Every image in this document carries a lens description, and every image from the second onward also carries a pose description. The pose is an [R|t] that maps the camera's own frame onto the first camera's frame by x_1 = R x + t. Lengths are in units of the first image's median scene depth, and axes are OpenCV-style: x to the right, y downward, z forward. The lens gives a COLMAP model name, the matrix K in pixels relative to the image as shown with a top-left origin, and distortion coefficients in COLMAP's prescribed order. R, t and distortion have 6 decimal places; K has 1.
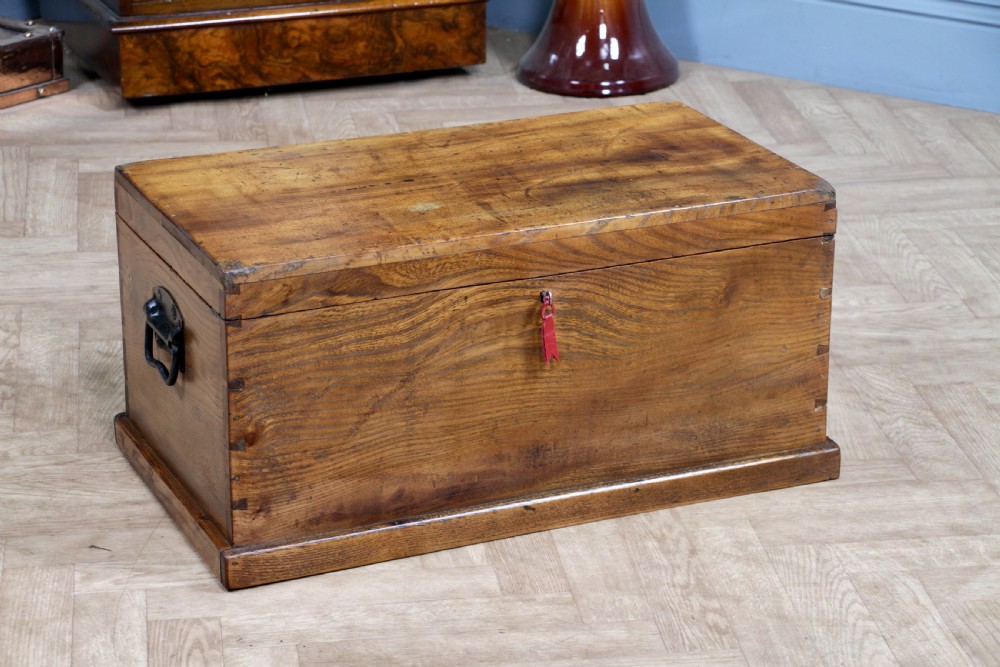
lens RADIAL K [[2757.0, 0, 495.1], [0, 2757.0, 360.6], [0, 0, 1]] dist [0.420908, 0.000000]
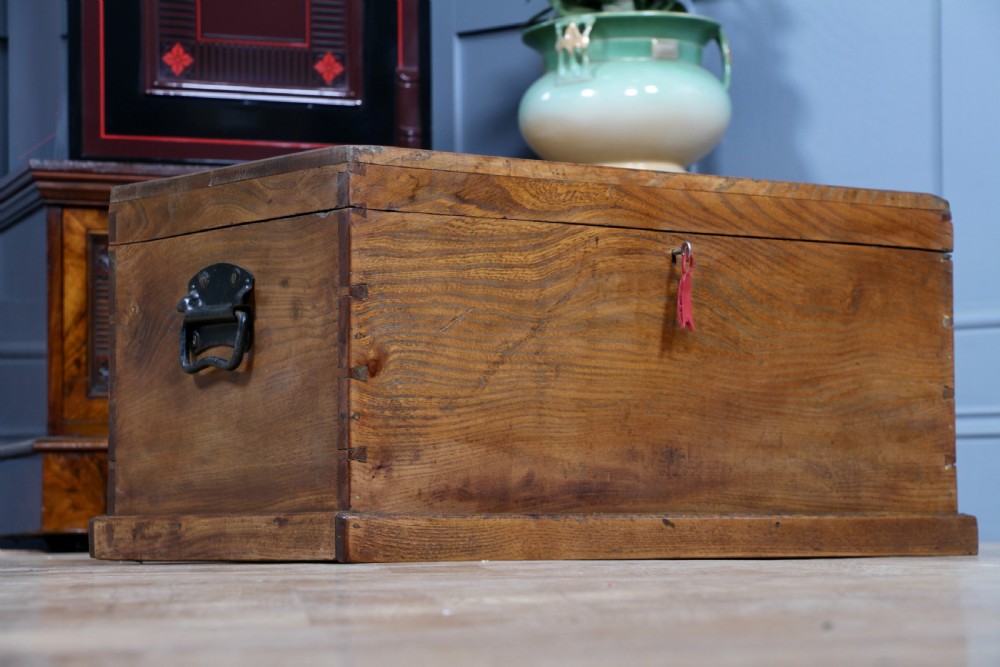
lens RADIAL K [[2937.4, 0, 508.0], [0, 2937.4, 337.2], [0, 0, 1]] dist [0.440783, 0.000000]
pose [[0.969311, 0.010350, 0.245619, -0.248227], [0.094654, 0.906372, -0.411740, 0.358425], [-0.226883, 0.422353, 0.877577, 0.228850]]
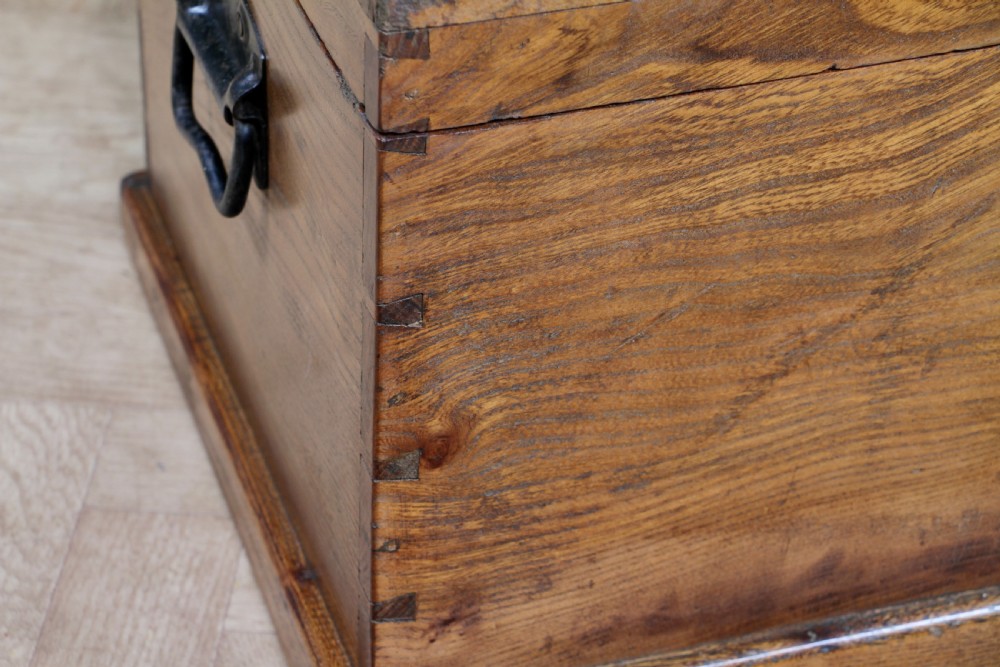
lens RADIAL K [[2760.9, 0, 510.8], [0, 2760.9, 378.0], [0, 0, 1]] dist [0.378411, 0.000000]
pose [[0.996286, 0.074767, -0.042714, -0.061959], [-0.061738, 0.966030, 0.250946, -0.065020], [0.060025, -0.247377, 0.967058, 0.637695]]
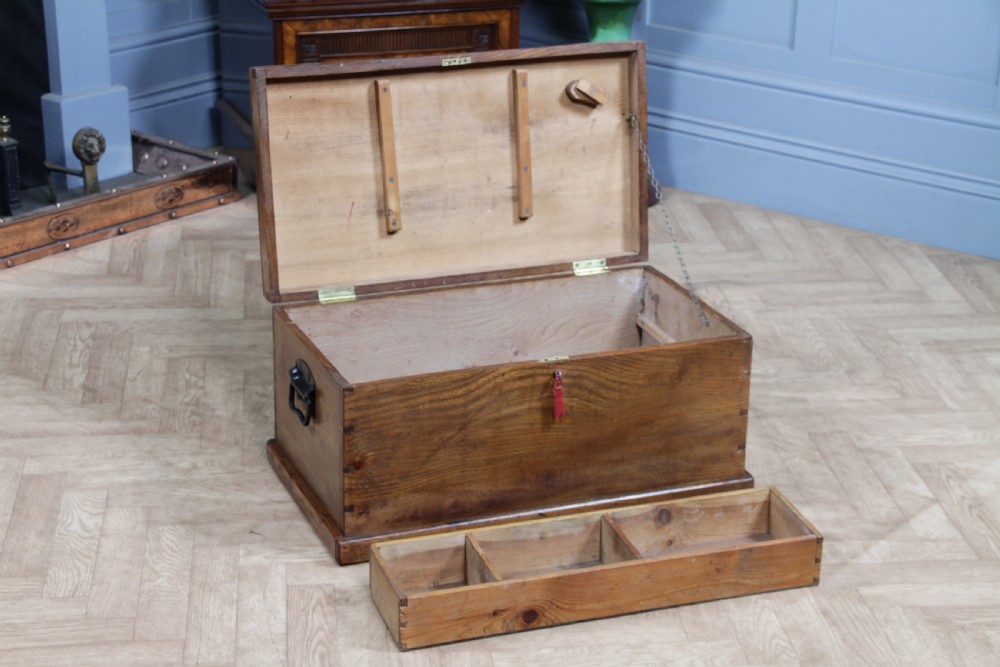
lens RADIAL K [[2047.9, 0, 494.2], [0, 2047.9, 355.0], [0, 0, 1]] dist [0.204796, 0.000000]
pose [[0.999385, 0.027731, -0.021480, 0.007704], [-0.027668, 0.999612, 0.003191, -0.035627], [0.021560, -0.002595, 0.999764, -0.106447]]
